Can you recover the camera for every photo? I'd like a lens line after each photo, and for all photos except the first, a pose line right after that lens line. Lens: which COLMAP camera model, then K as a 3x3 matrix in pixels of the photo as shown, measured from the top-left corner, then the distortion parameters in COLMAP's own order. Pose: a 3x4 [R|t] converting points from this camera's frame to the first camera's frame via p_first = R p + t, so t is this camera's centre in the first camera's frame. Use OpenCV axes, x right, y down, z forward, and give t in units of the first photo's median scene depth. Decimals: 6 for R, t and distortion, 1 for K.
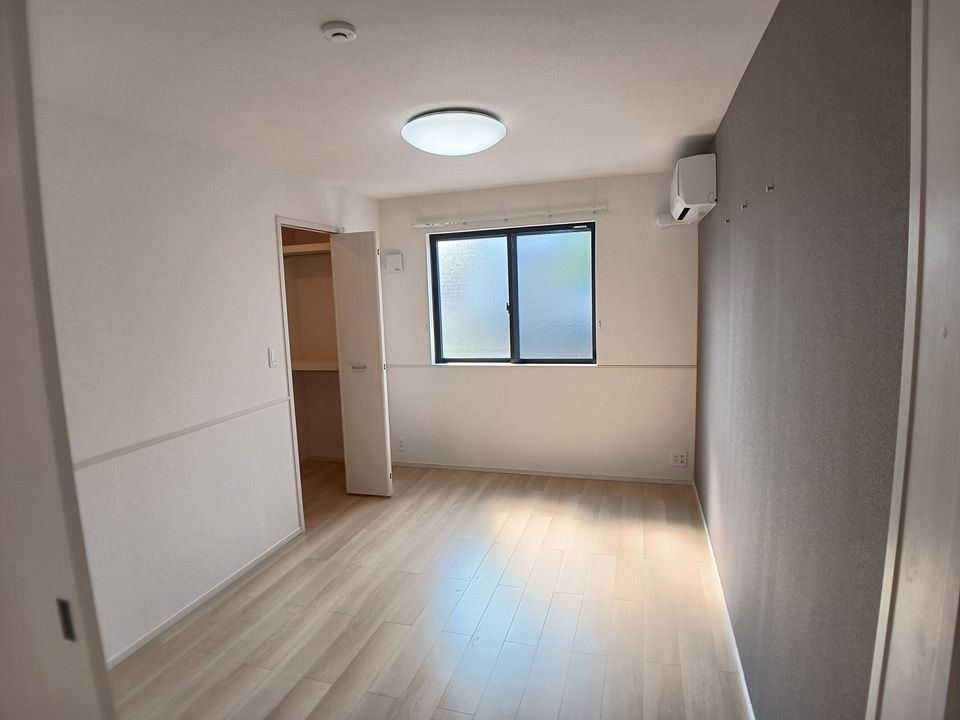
lens RADIAL K [[529.5, 0, 475.5], [0, 529.5, 362.3], [0, 0, 1]] dist [-0.062617, -0.001774]
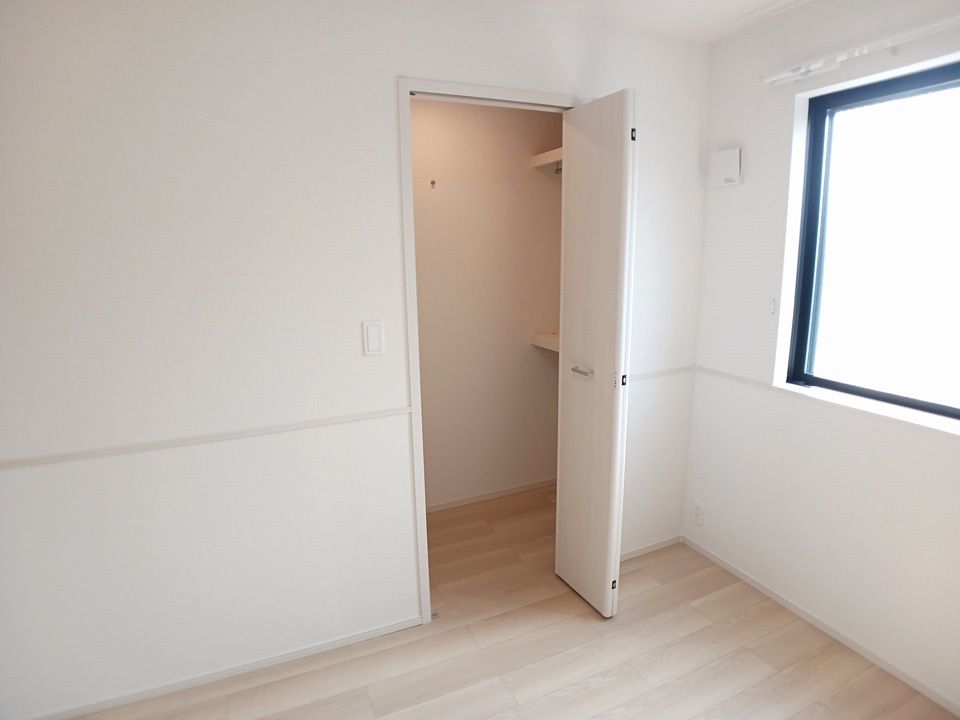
lens RADIAL K [[529.5, 0, 477.5], [0, 529.5, 365.4], [0, 0, 1]] dist [-0.062617, -0.001774]
pose [[0.658573, 0.181858, -0.730212, 0.091562], [-0.102289, 0.982987, 0.152558, -0.065079], [0.745532, -0.025778, 0.665971, 0.575078]]
